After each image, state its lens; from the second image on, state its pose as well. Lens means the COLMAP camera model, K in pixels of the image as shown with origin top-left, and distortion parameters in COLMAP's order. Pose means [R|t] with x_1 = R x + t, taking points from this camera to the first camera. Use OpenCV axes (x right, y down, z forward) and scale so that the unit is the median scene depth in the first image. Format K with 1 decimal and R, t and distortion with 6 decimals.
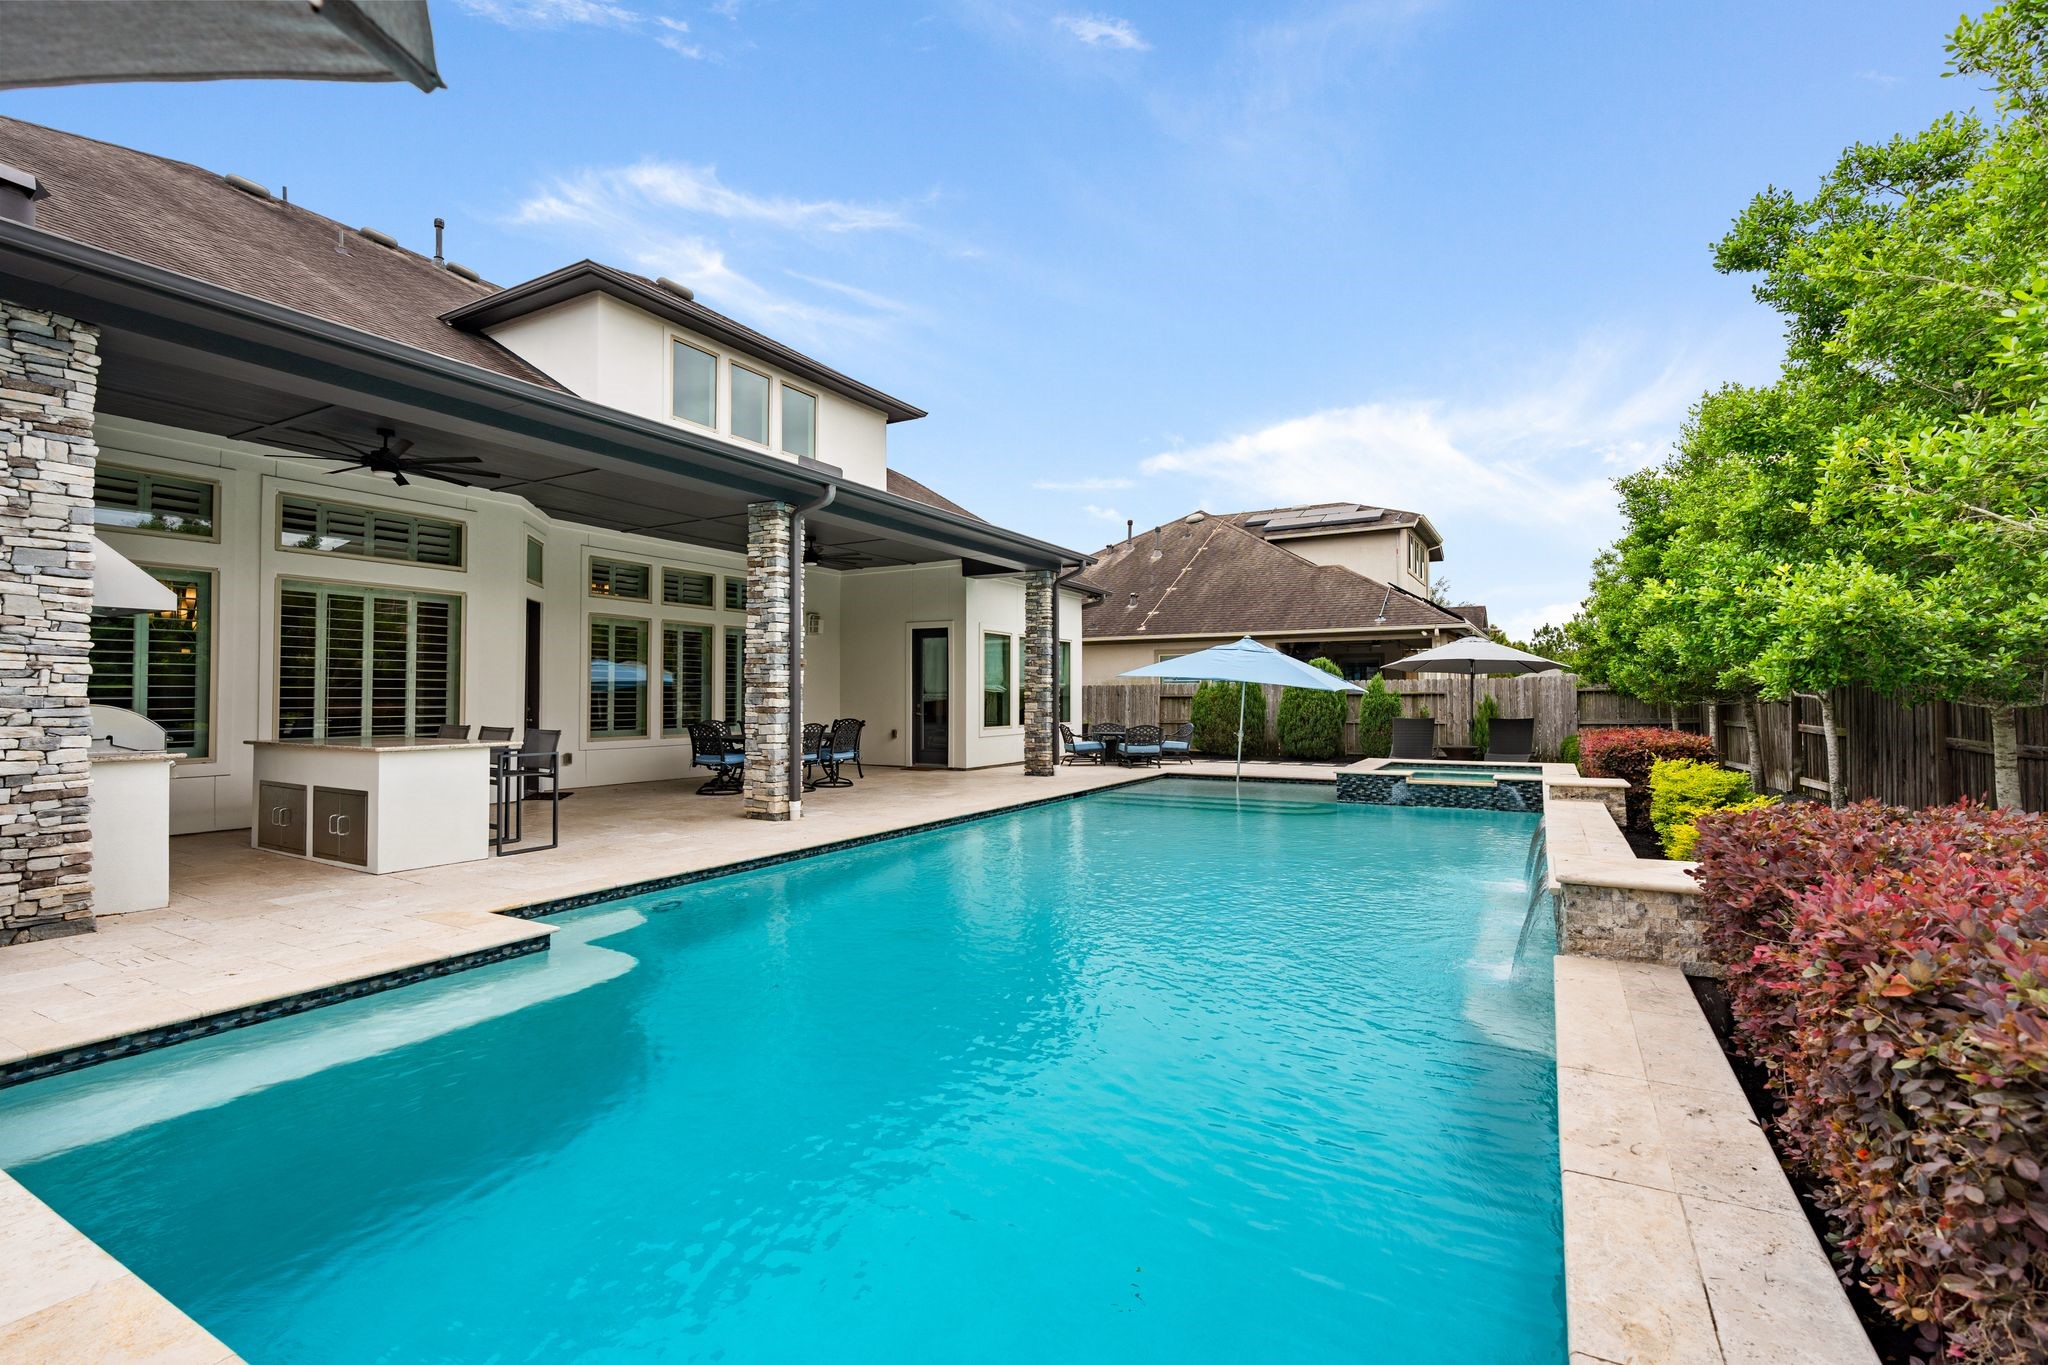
lens RADIAL K [[915.1, 0, 1022.2], [0, 915.1, 678.6], [0, 0, 1]] dist [-0.009789, 0.001751]
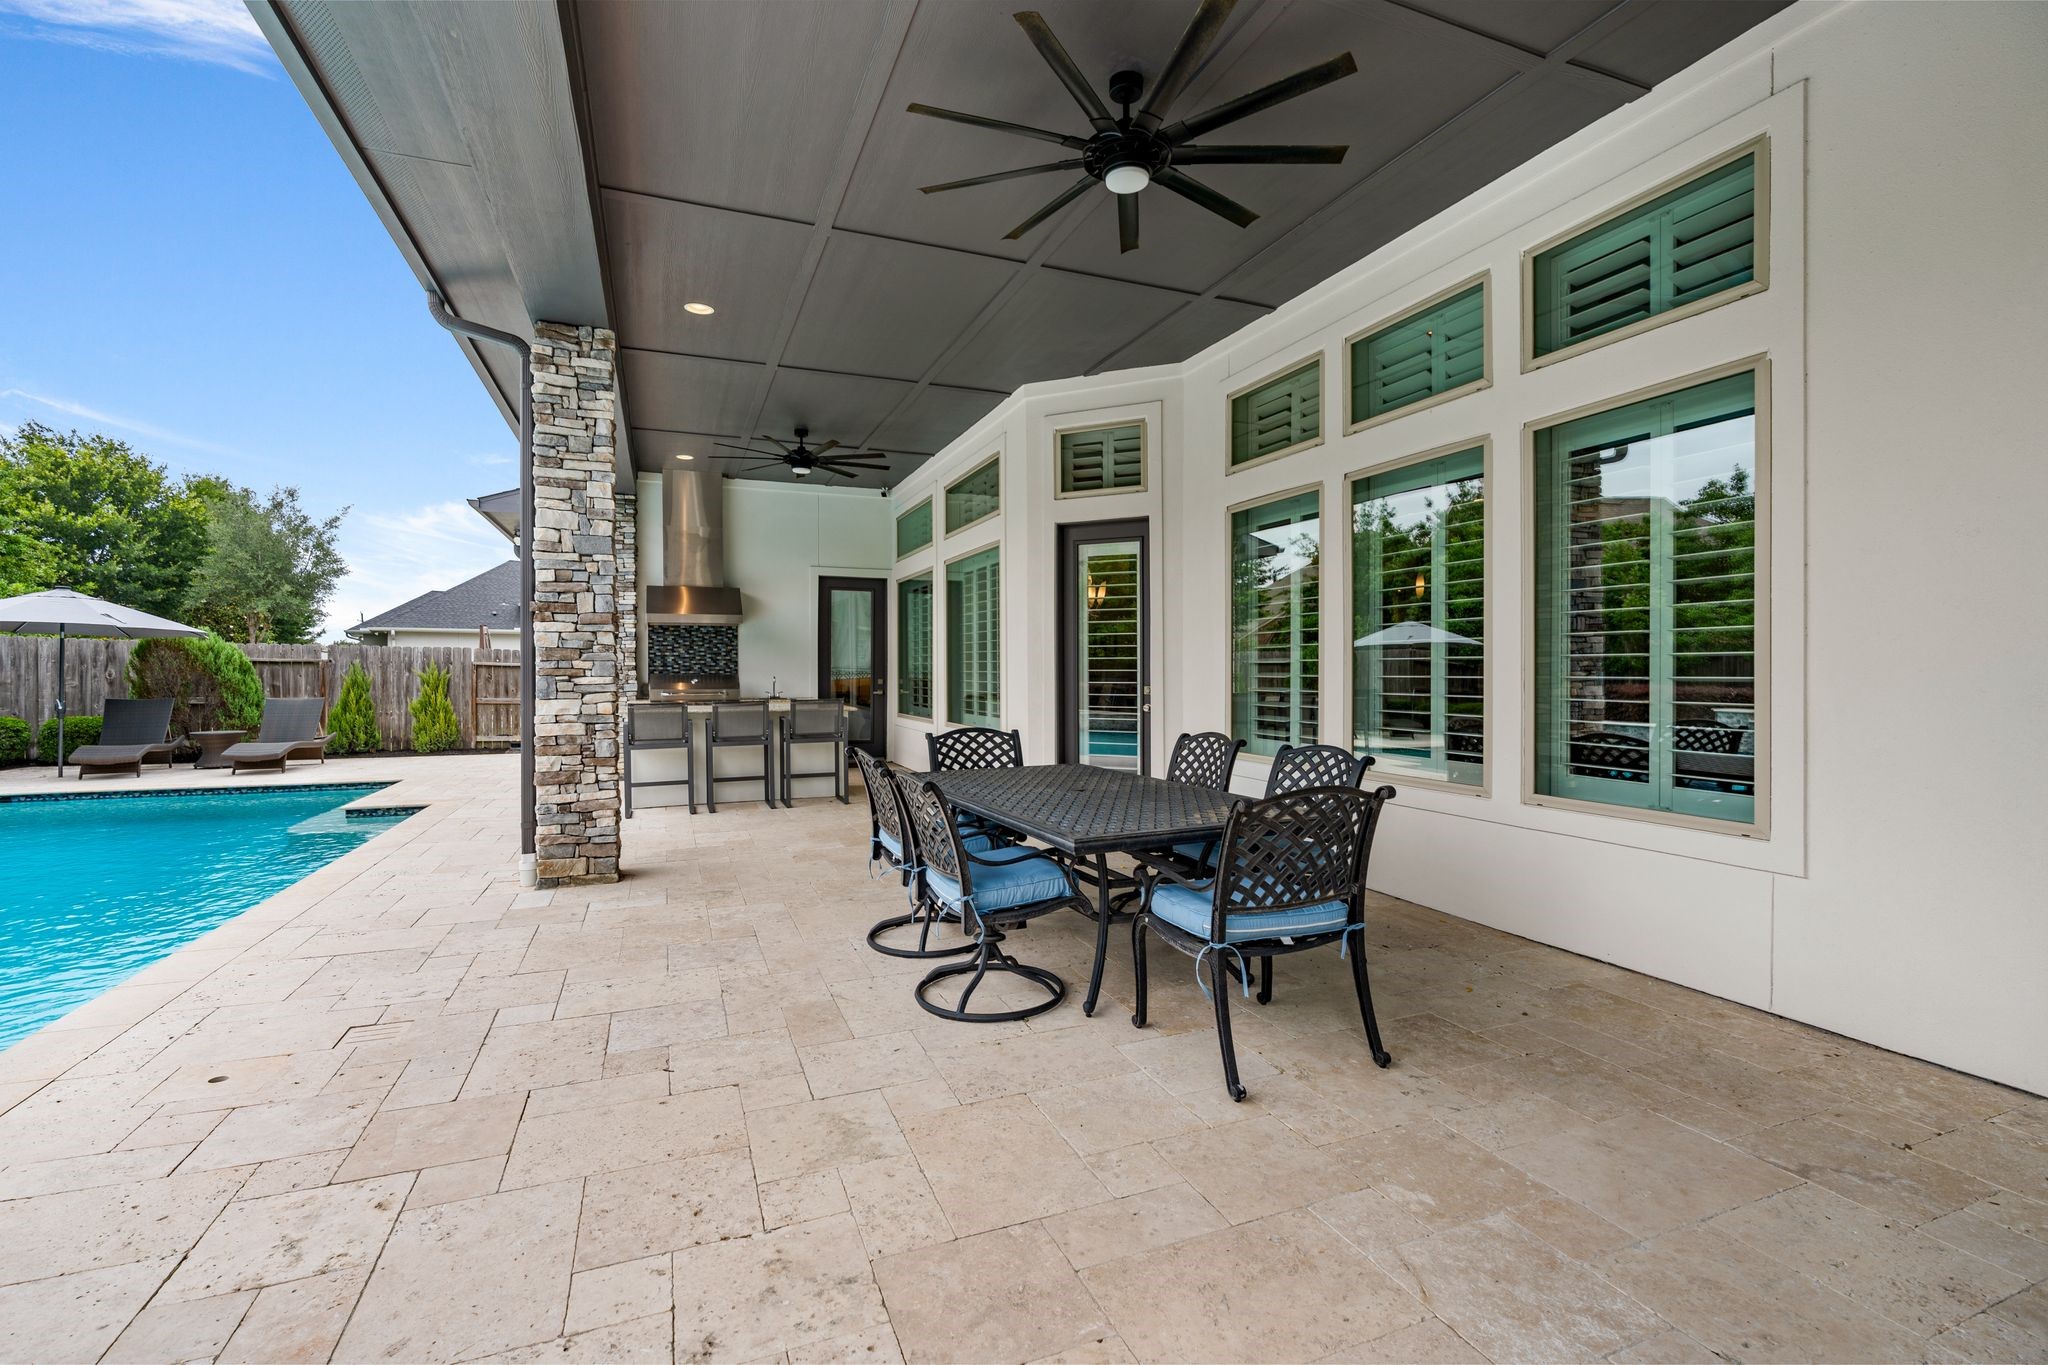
lens RADIAL K [[915.1, 0, 1022.2], [0, 915.1, 678.6], [0, 0, 1]] dist [-0.009789, 0.001751]
pose [[-0.626582, 0.005694, -0.779335, 0.000489], [0.014689, 0.999882, -0.004504, 0.023495], [0.779217, -0.014270, -0.626592, 1.178873]]
